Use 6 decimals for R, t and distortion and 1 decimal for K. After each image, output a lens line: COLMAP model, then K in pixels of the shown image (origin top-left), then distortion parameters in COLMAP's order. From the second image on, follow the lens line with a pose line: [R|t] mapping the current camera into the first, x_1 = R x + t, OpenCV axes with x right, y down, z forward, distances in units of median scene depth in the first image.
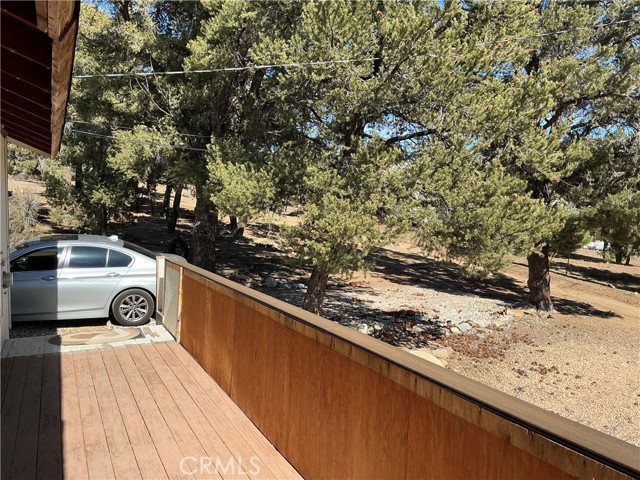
lens RADIAL K [[527.5, 0, 320.0], [0, 527.5, 240.0], [0, 0, 1]] dist [0.130882, -0.262049]
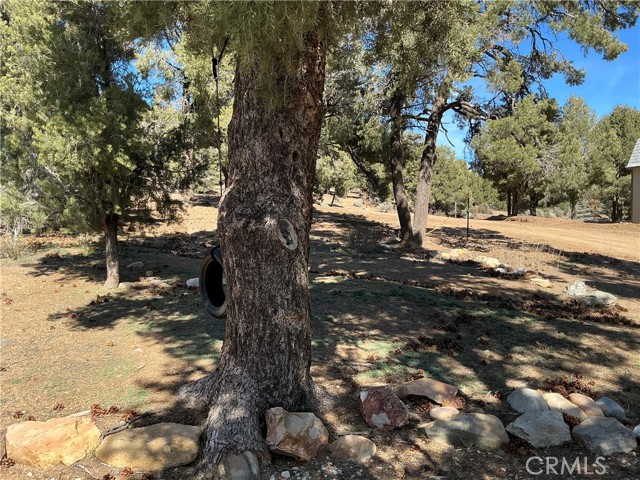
lens RADIAL K [[527.5, 0, 320.0], [0, 527.5, 240.0], [0, 0, 1]] dist [0.130882, -0.262049]
pose [[0.942606, -0.027029, -0.332811, -0.060443], [0.016626, 0.999281, -0.034069, 0.003111], [0.333493, 0.026581, 0.942378, 0.440571]]
